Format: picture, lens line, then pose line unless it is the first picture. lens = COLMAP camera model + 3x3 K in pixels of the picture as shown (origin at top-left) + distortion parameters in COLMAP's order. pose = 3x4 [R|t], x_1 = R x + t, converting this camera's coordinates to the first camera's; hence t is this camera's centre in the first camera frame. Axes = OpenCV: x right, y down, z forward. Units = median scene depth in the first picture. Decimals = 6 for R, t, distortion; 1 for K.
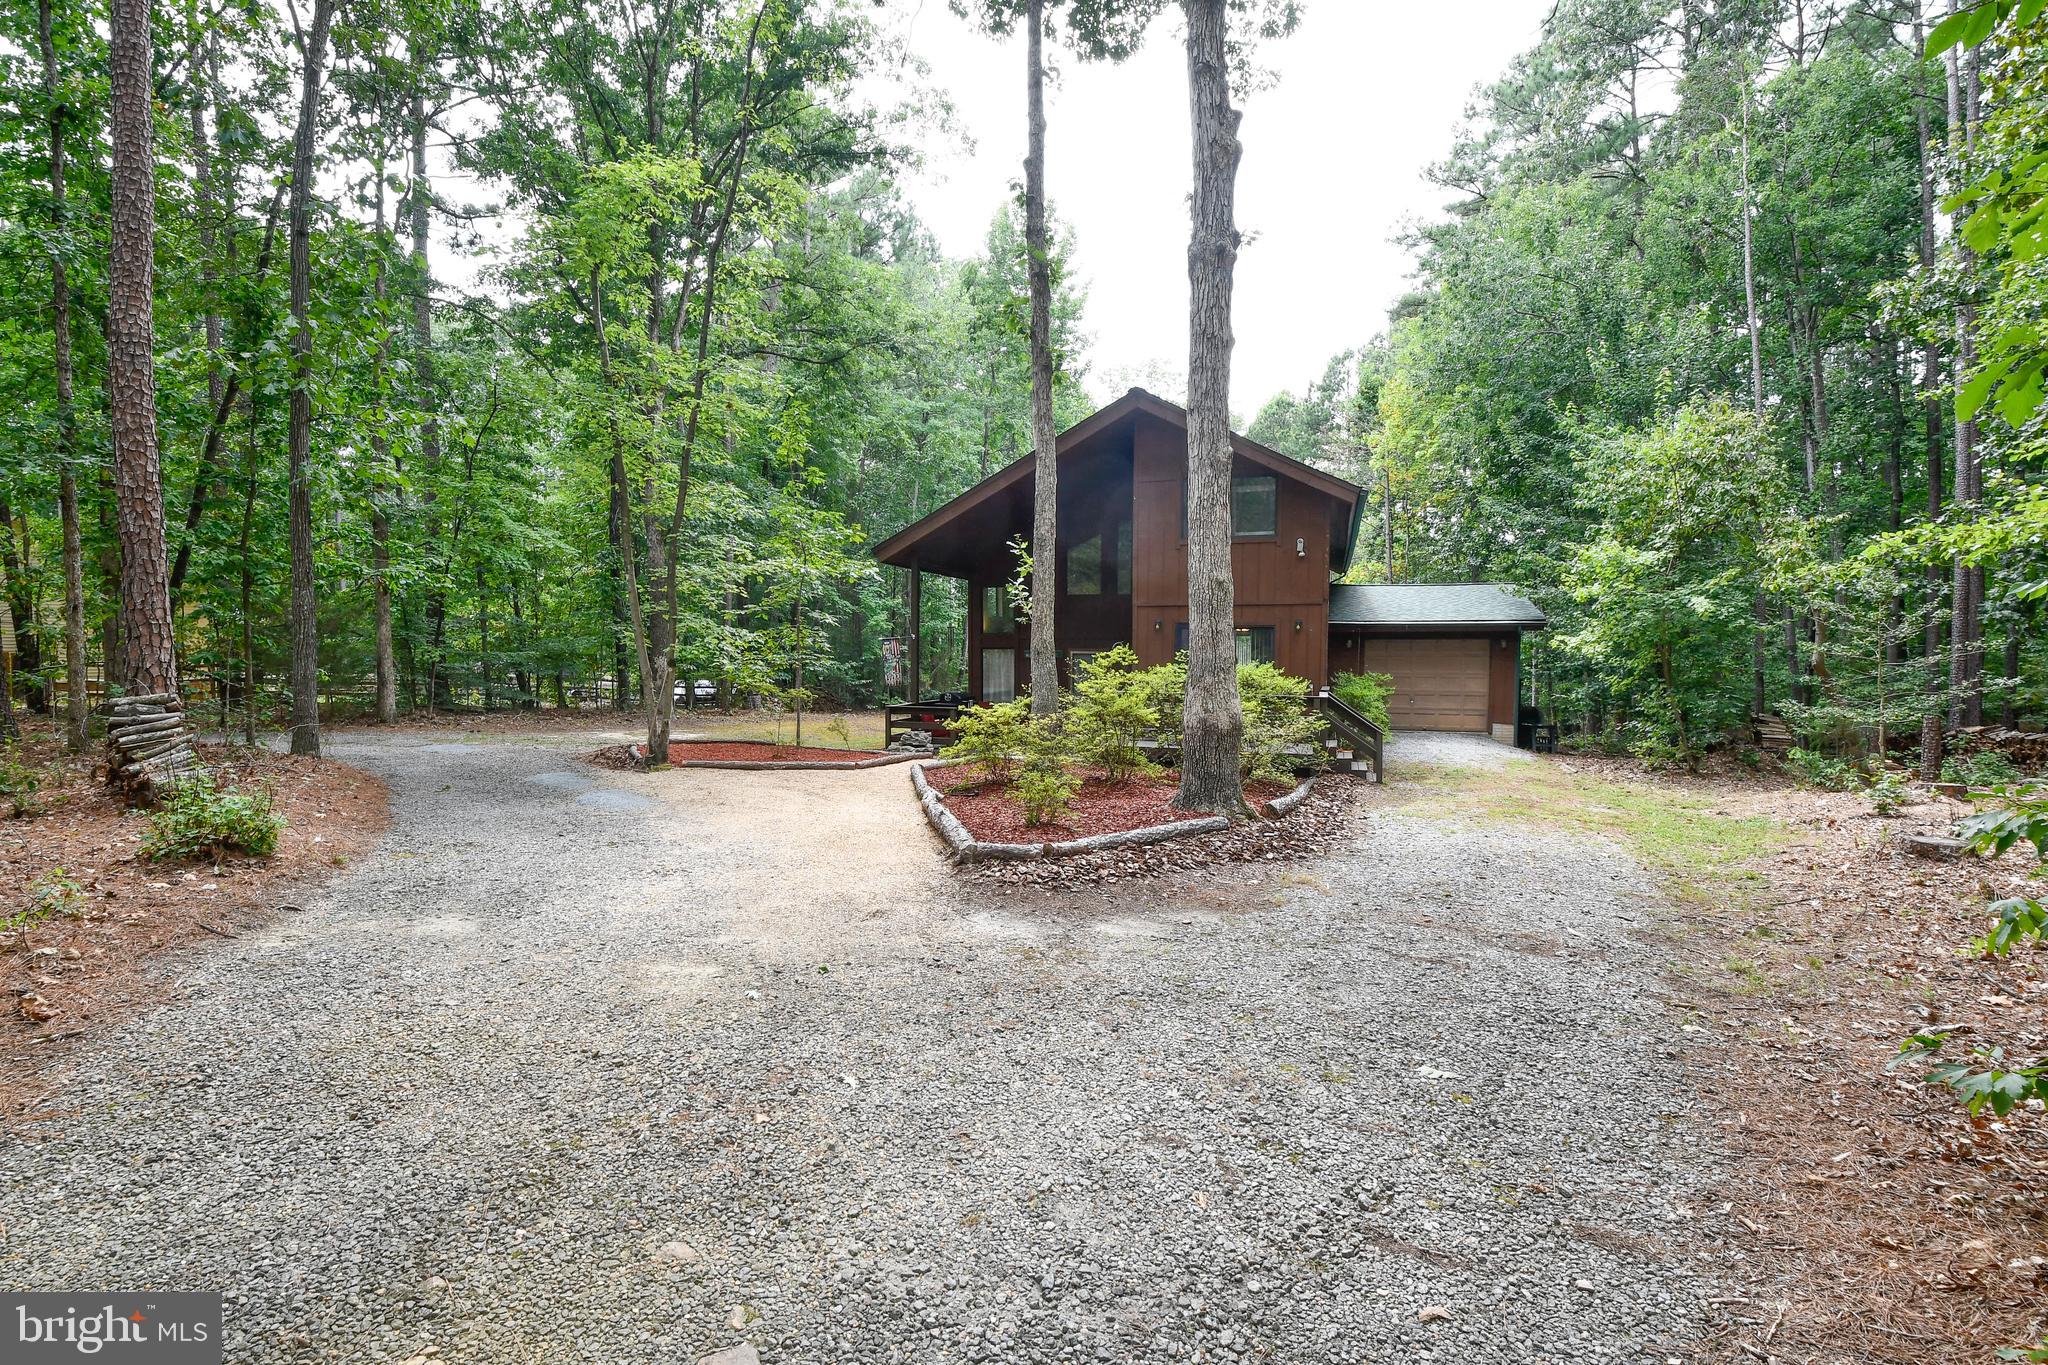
lens RADIAL K [[927.0, 0, 1024.0], [0, 927.0, 682.5], [0, 0, 1]] dist [-0.000468, -0.000066]
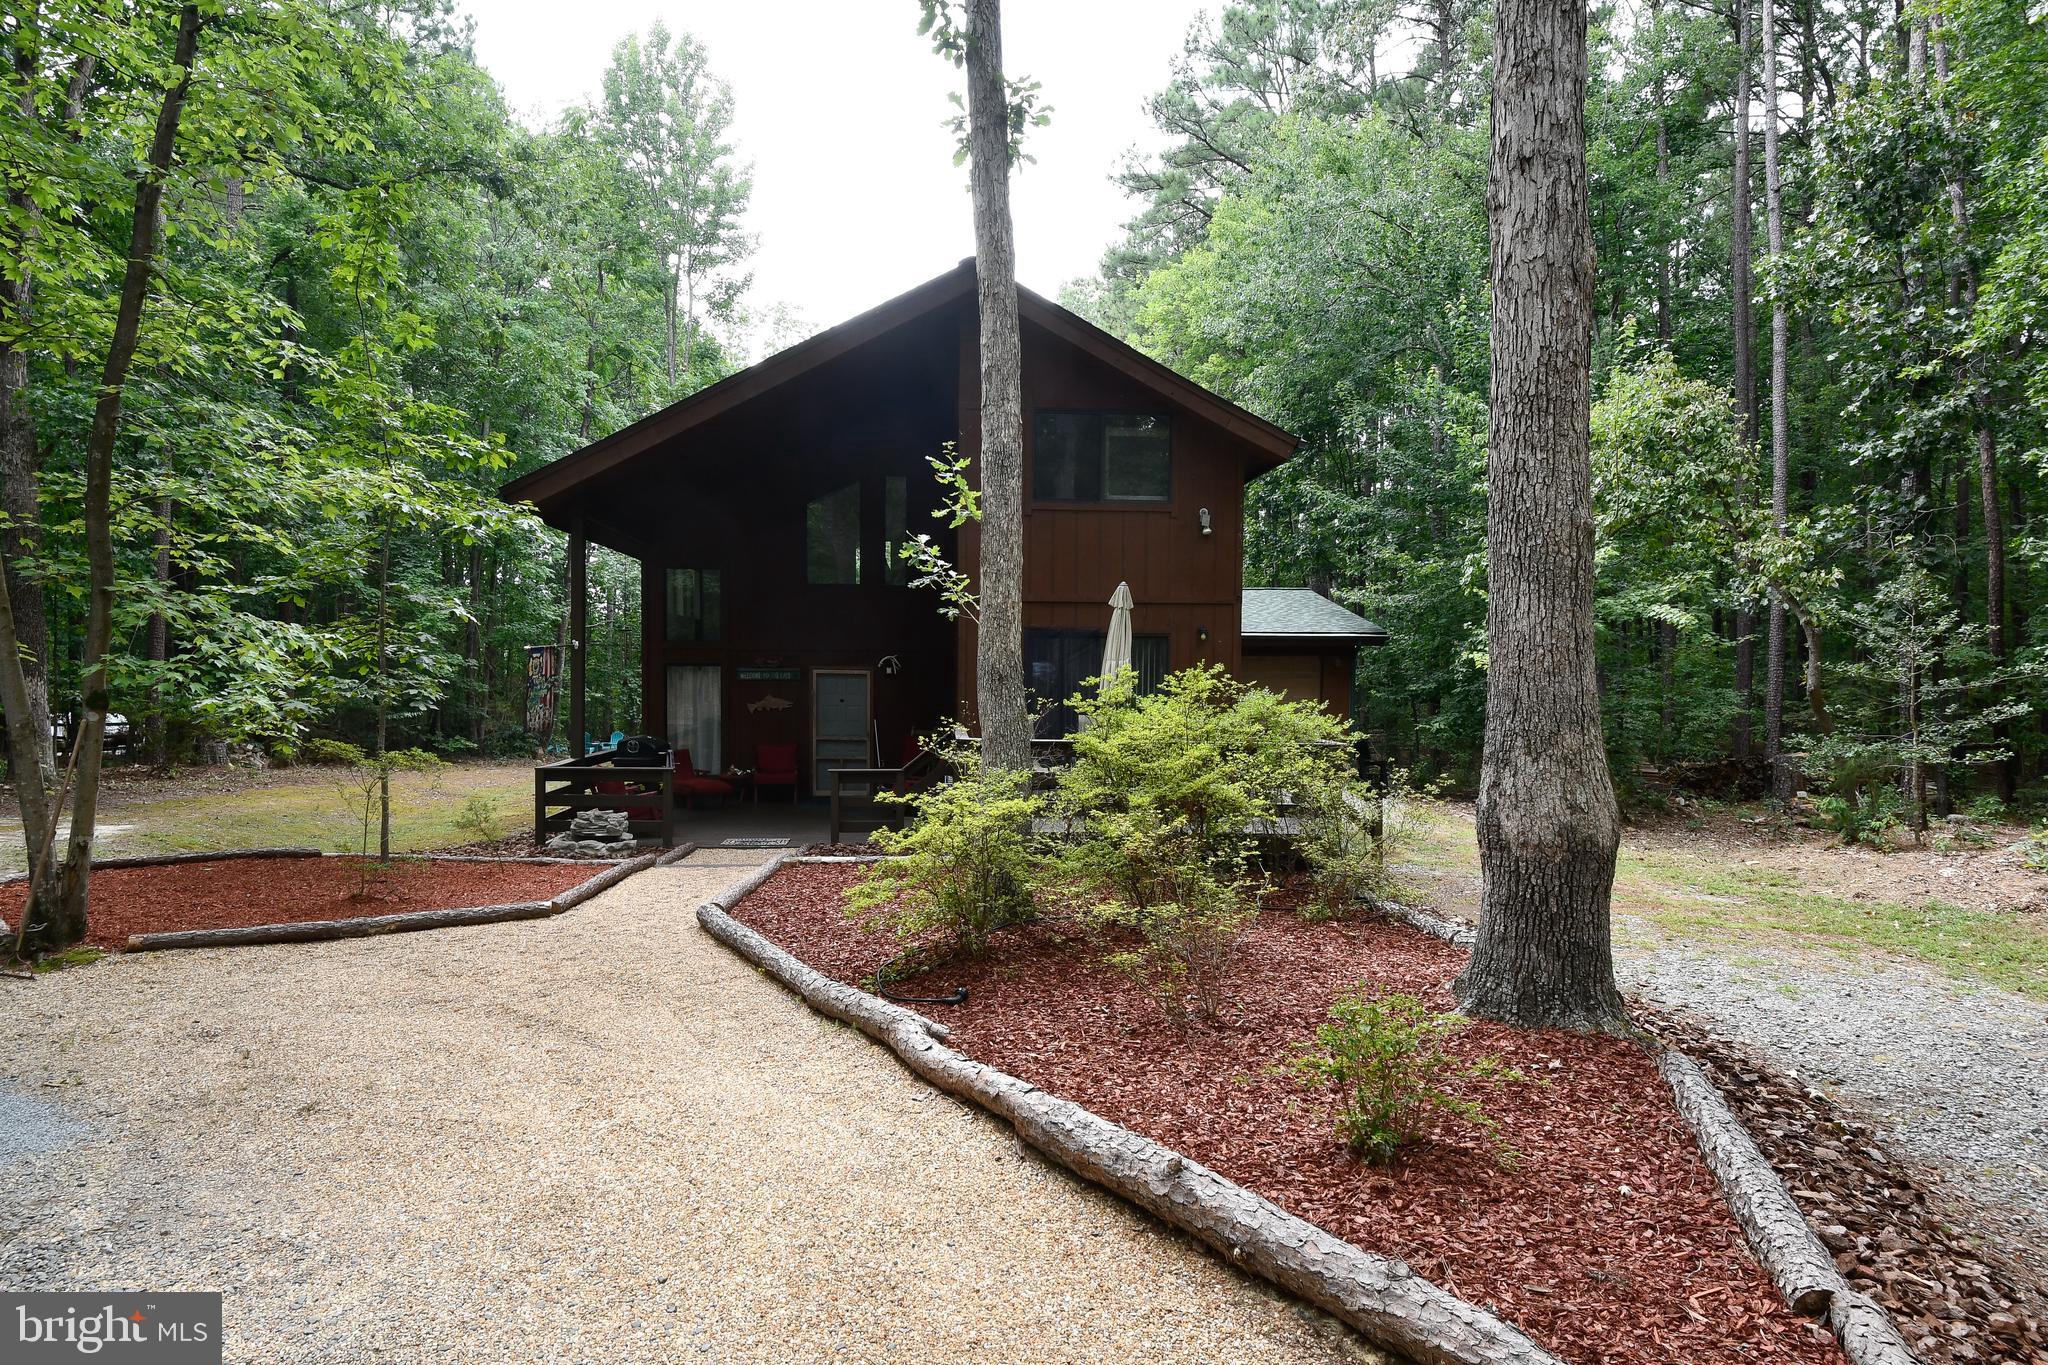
lens RADIAL K [[1126.4, 0, 1024.0], [0, 1126.4, 682.5], [0, 0, 1]] dist [0.011054, -0.018125]
pose [[0.934402, -0.000786, 0.356218, -0.125438], [0.008028, 0.999790, -0.018850, -0.011504], [-0.356129, 0.020473, 0.934213, 0.277222]]
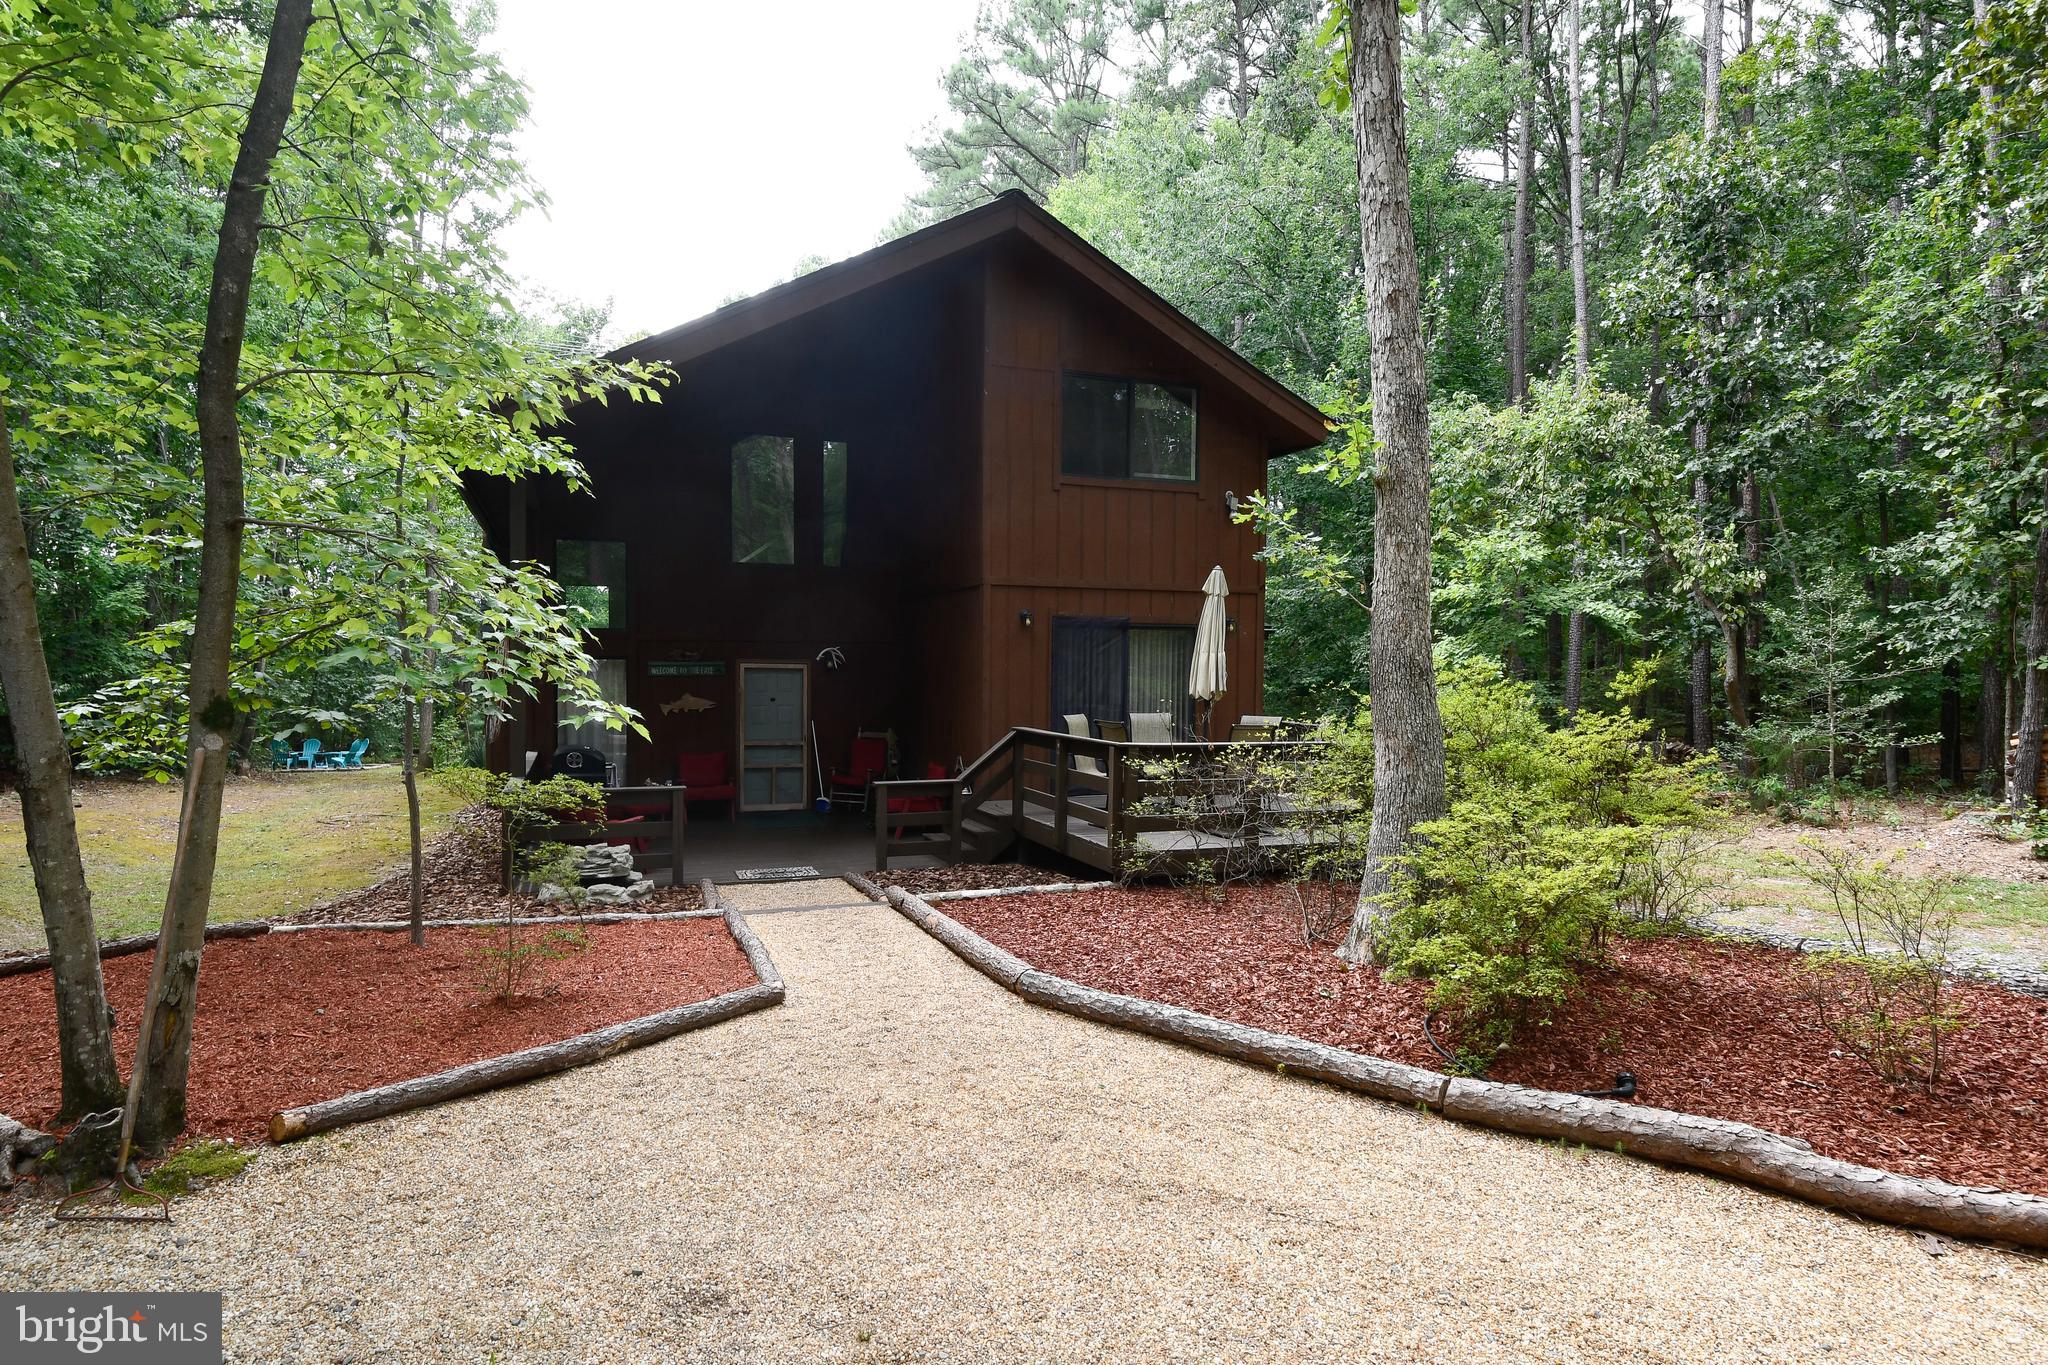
lens RADIAL K [[1126.4, 0, 1024.0], [0, 1126.4, 682.5], [0, 0, 1]] dist [0.011054, -0.018125]
pose [[0.799448, -0.007107, 0.600694, -0.288913], [0.016669, 0.999807, -0.010356, -0.016620], [-0.600504, 0.018293, 0.799412, 0.471570]]
